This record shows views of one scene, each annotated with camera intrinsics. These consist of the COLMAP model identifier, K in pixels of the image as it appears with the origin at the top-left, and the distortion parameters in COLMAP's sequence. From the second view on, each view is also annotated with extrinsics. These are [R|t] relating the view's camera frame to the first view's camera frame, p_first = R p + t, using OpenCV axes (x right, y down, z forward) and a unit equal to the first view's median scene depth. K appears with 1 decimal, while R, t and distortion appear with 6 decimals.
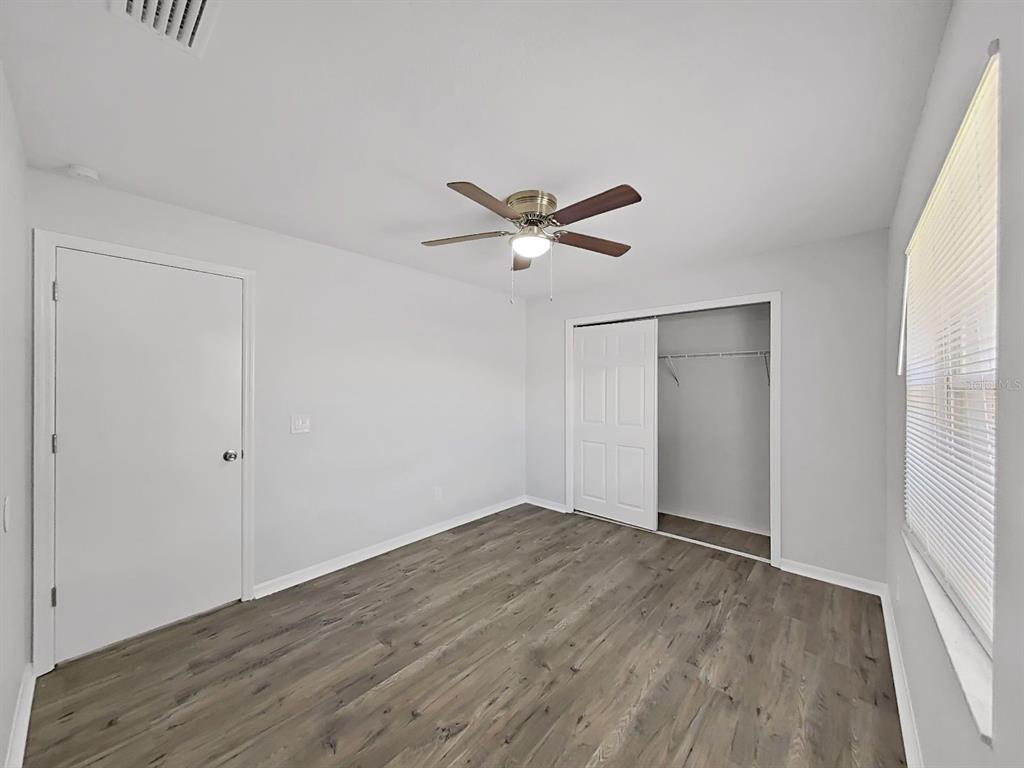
lens RADIAL K [[379.5, 0, 517.7], [0, 379.5, 387.9], [0, 0, 1]] dist [-0.005024, 0.001009]
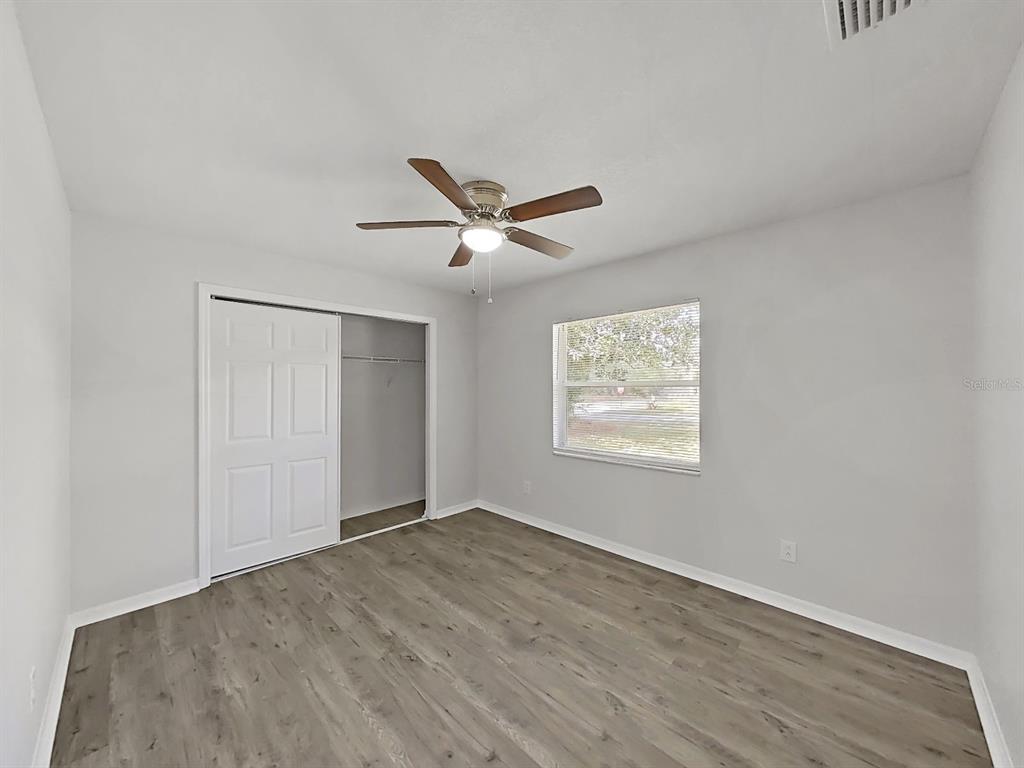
lens RADIAL K [[379.5, 0, 508.2], [0, 379.5, 386.8], [0, 0, 1]] dist [-0.005024, 0.001009]
pose [[0.065193, -0.003696, 0.997866, -0.675654], [0.010678, 0.999938, 0.003006, -0.005996], [-0.997816, 0.010459, 0.065228, 0.648211]]
